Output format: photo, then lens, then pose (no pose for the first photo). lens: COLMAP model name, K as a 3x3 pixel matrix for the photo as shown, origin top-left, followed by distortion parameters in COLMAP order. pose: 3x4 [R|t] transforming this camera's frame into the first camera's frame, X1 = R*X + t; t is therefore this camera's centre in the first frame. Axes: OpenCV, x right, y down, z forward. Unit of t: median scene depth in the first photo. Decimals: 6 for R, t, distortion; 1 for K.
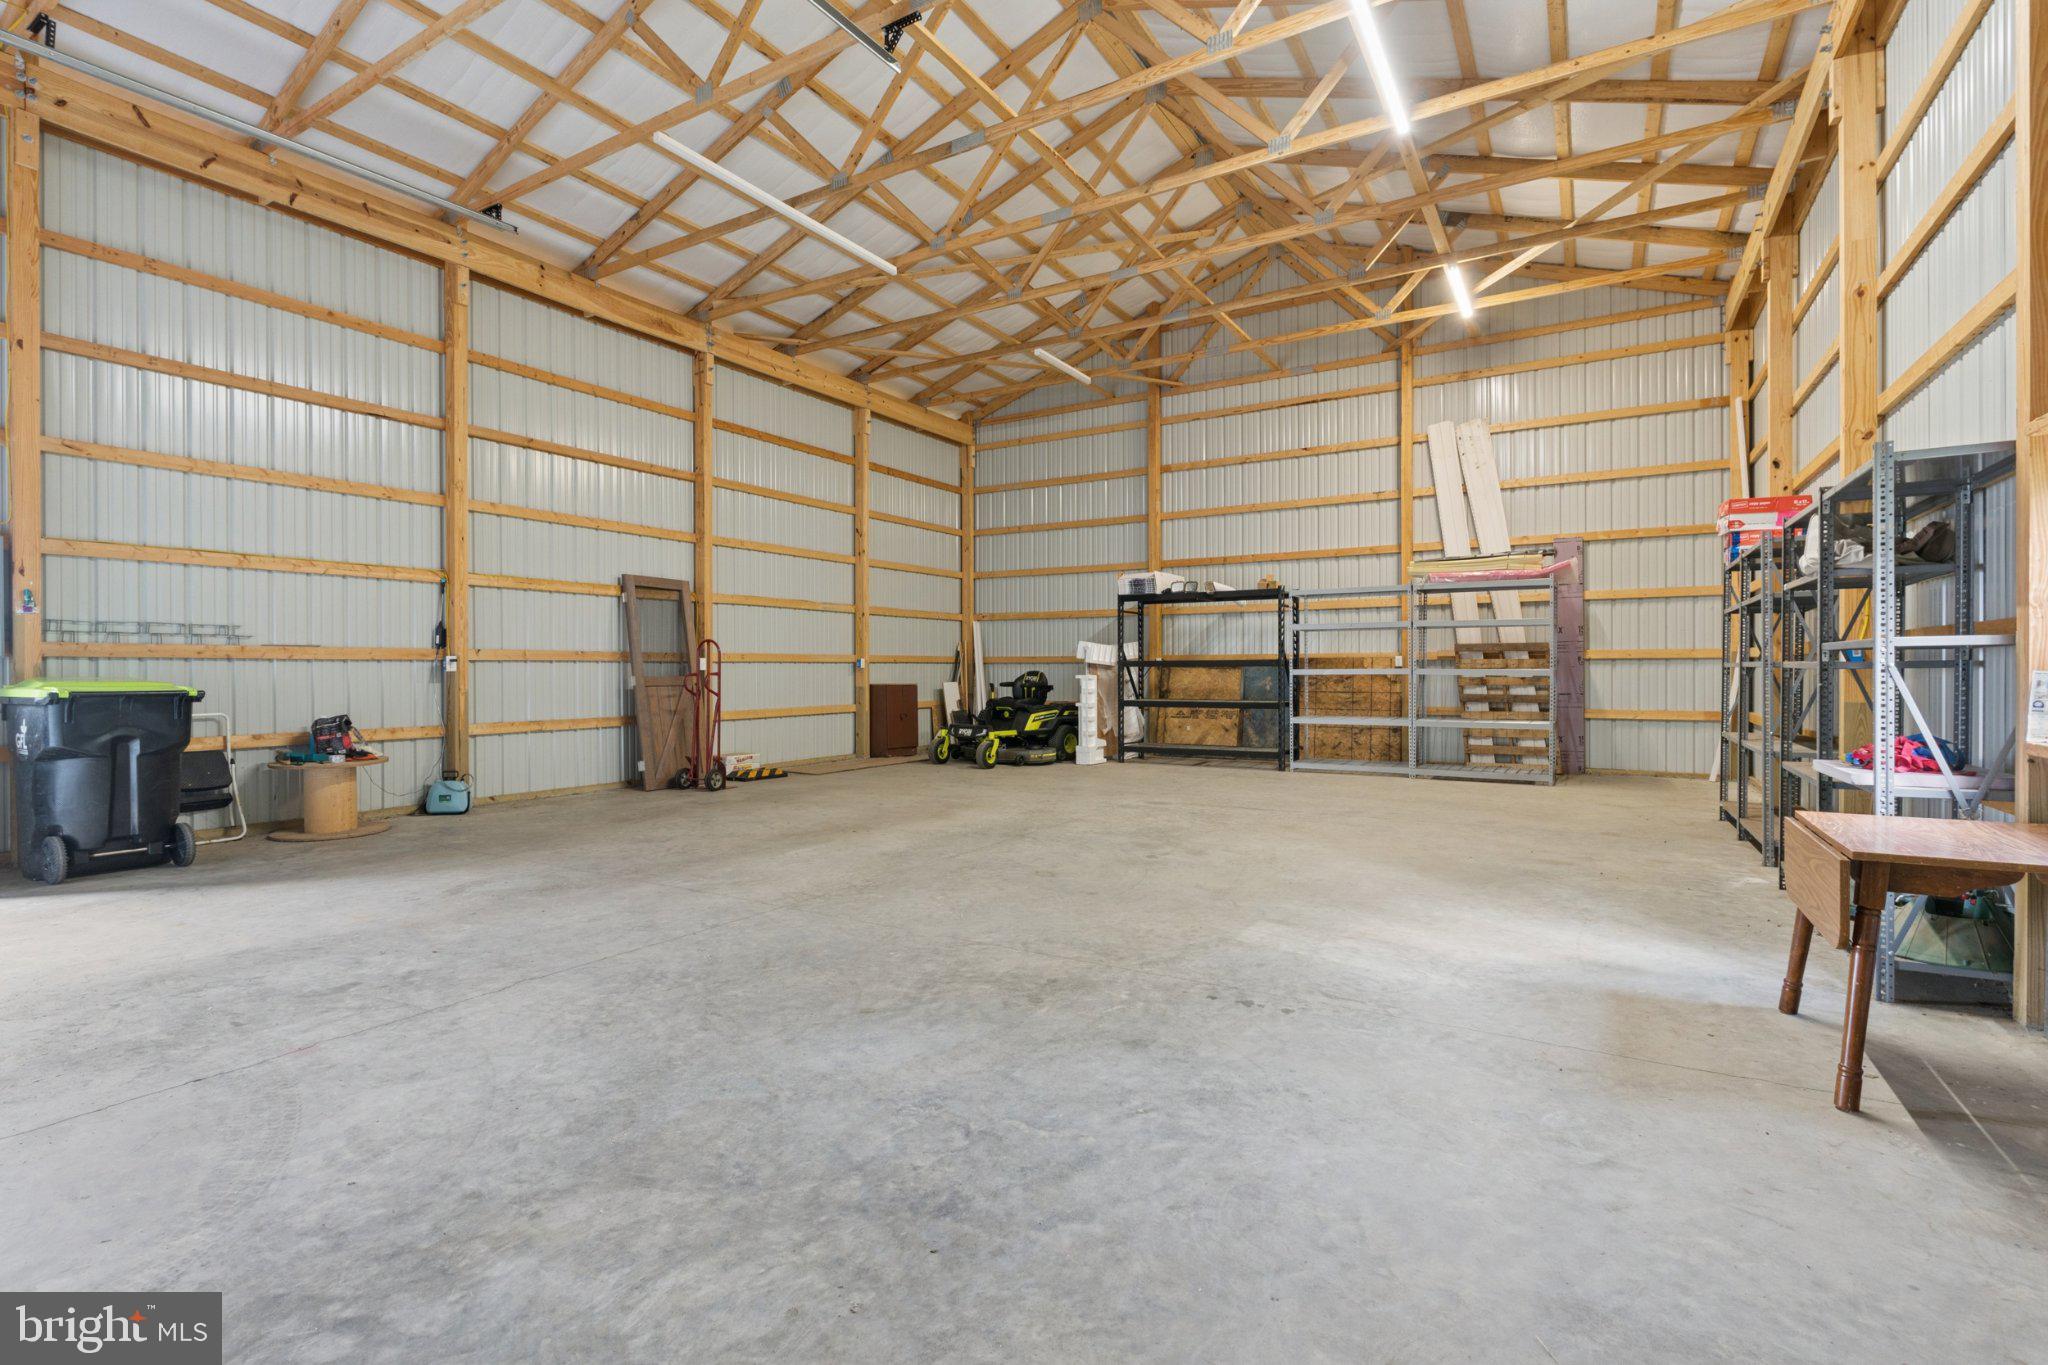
lens RADIAL K [[943.0, 0, 1027.4], [0, 943.0, 685.8], [0, 0, 1]] dist [-0.007537, -0.000026]
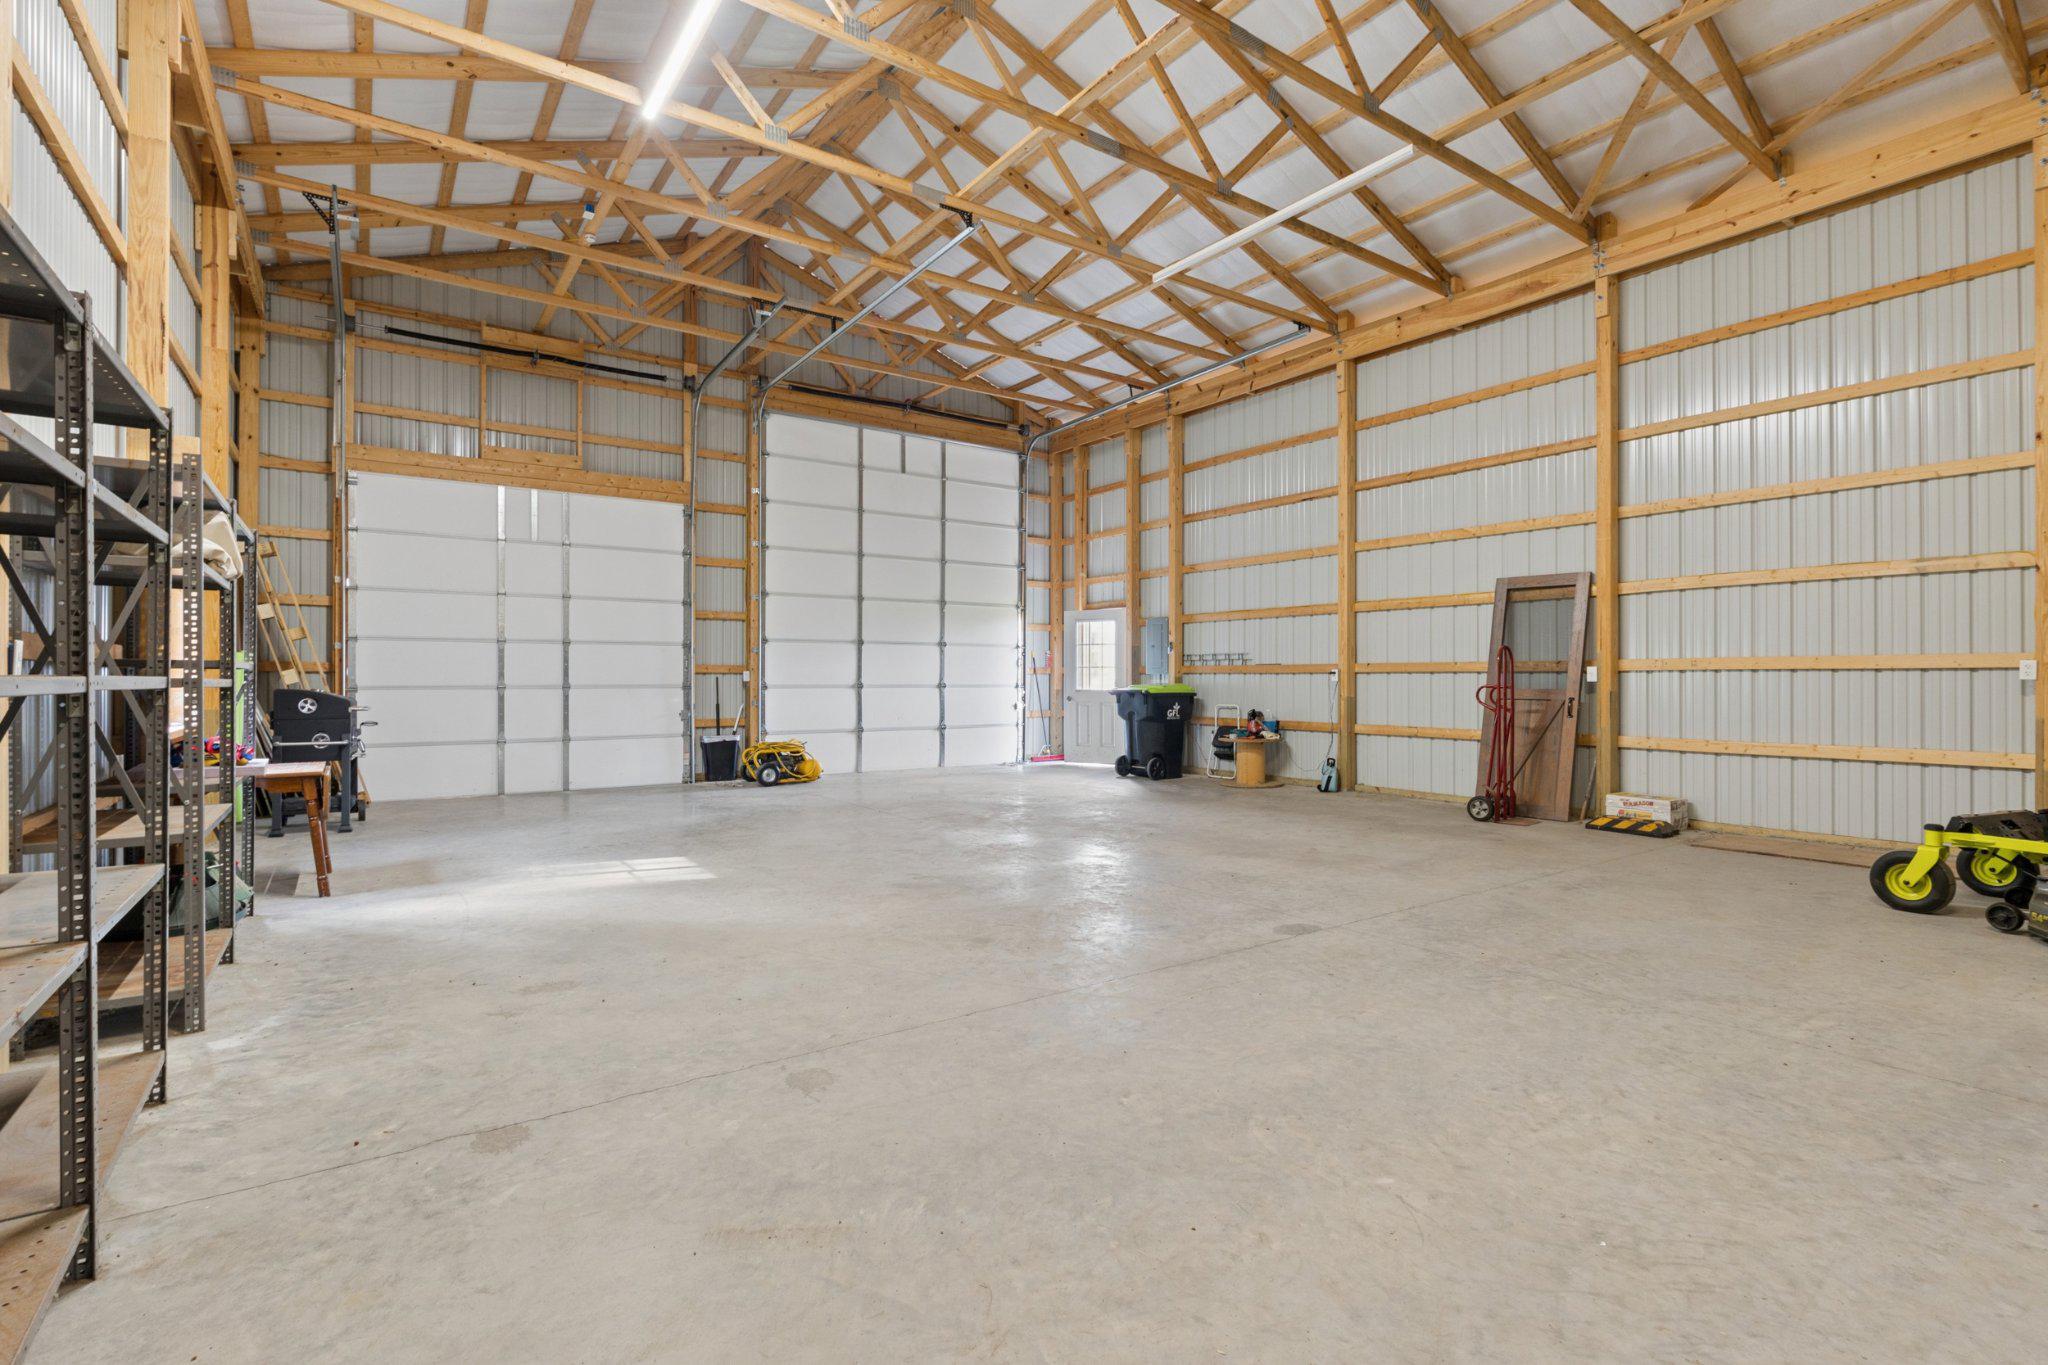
lens RADIAL K [[943.0, 0, 1017.6], [0, 943.0, 677.6], [0, 0, 1]] dist [-0.007537, -0.000026]
pose [[-0.400140, 0.006593, -0.916430, 0.571771], [-0.011108, 0.999866, 0.012043, -0.024089], [0.916387, 0.014998, -0.400013, 0.862316]]
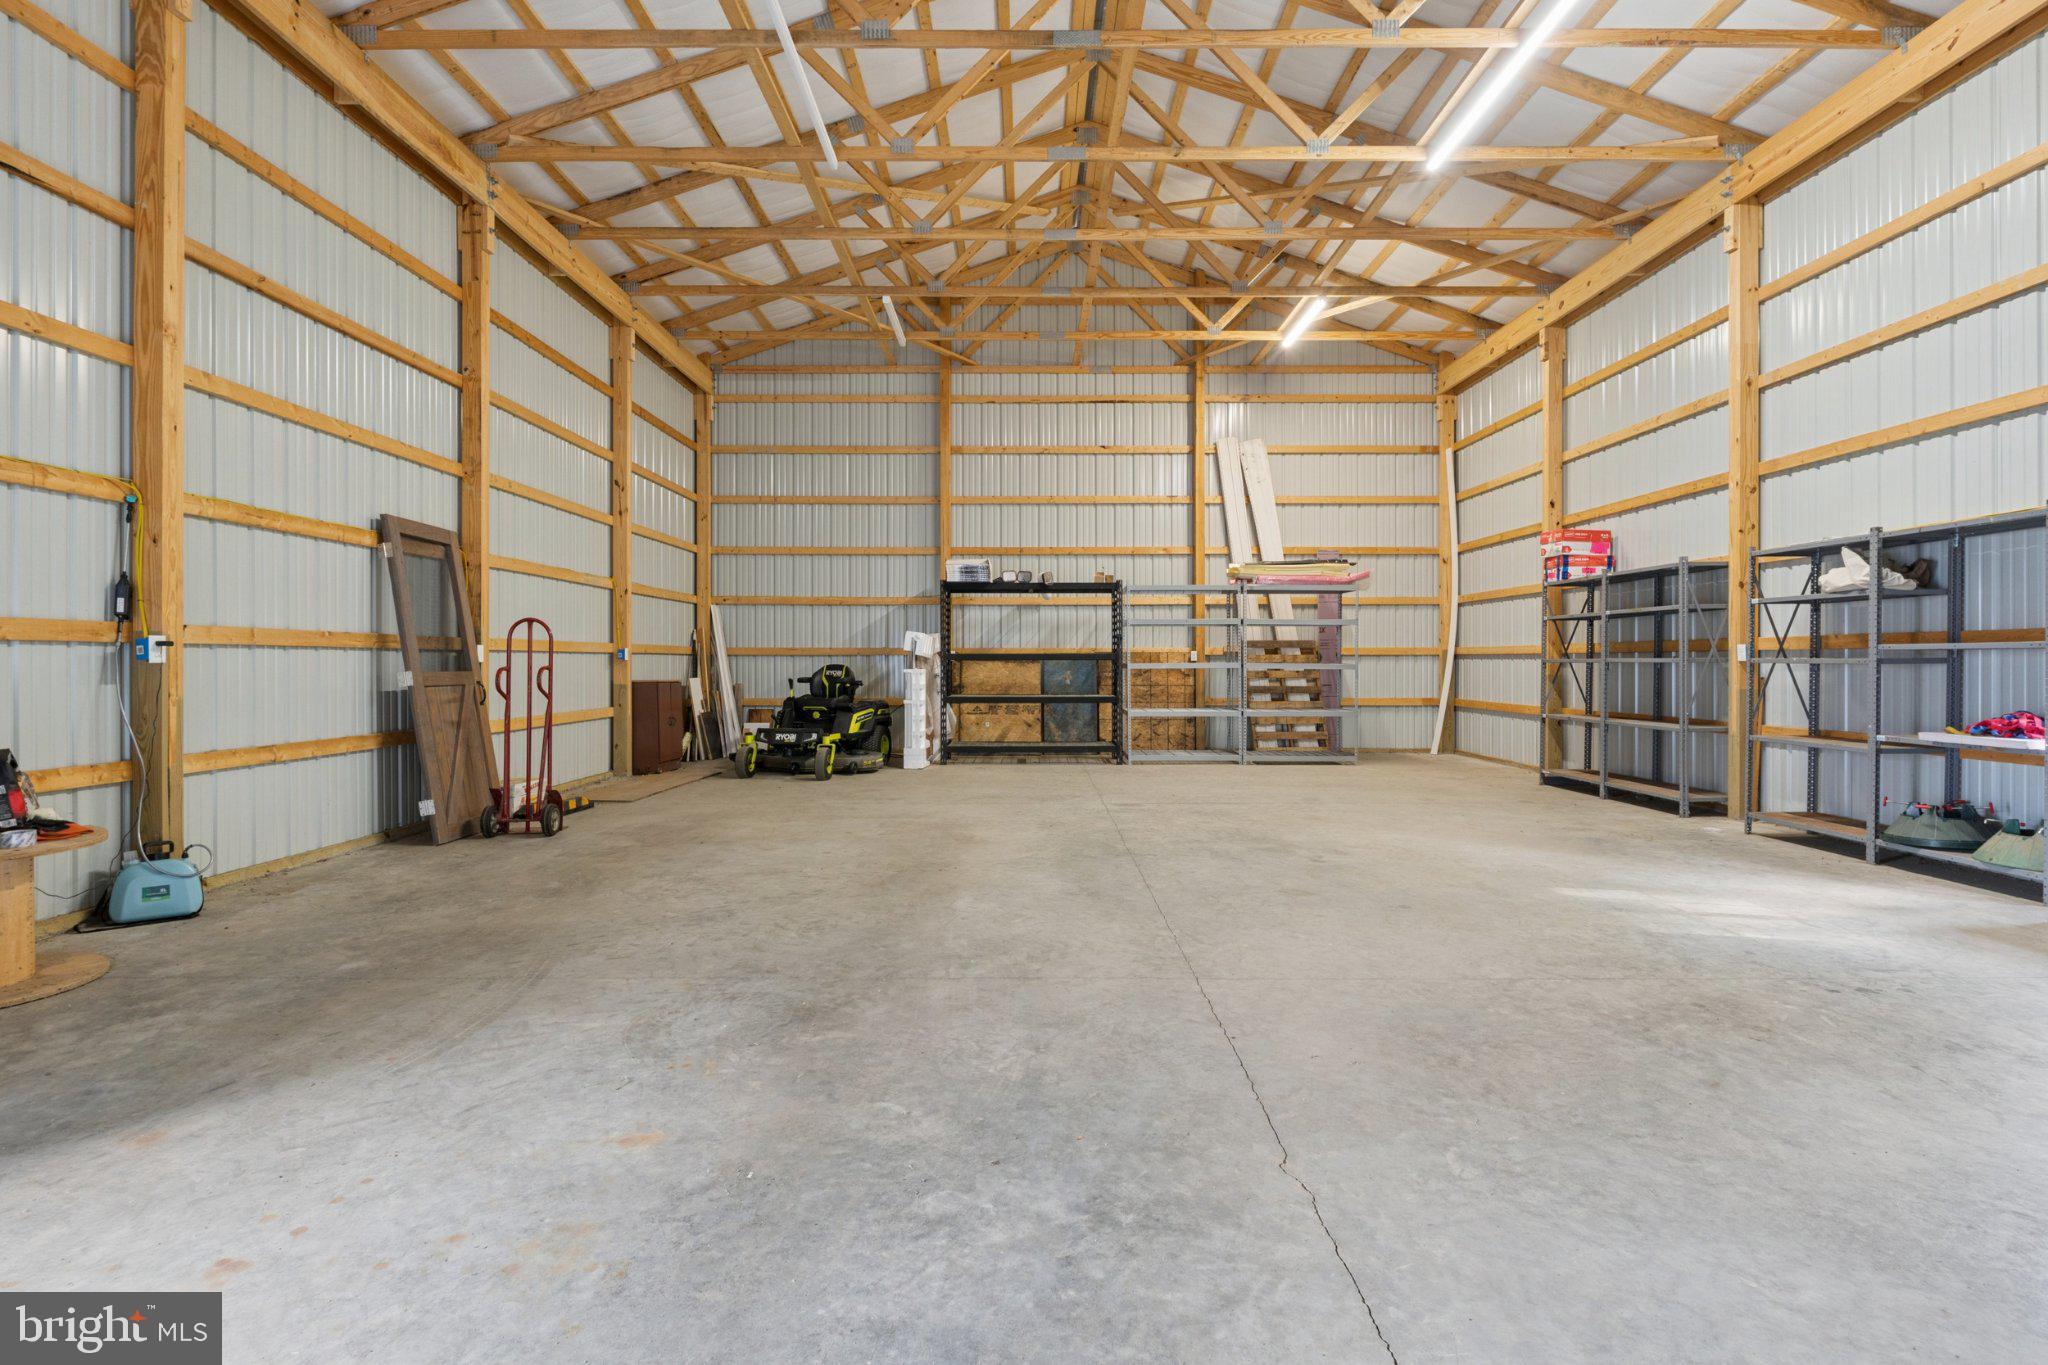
lens RADIAL K [[943.0, 0, 1022.8], [0, 943.0, 675.4], [0, 0, 1]] dist [-0.007537, -0.000026]
pose [[0.856065, -0.004170, 0.516852, -0.355299], [0.006515, 0.999975, -0.002723, -0.002493], [-0.516828, 0.005699, 0.856070, 0.199307]]
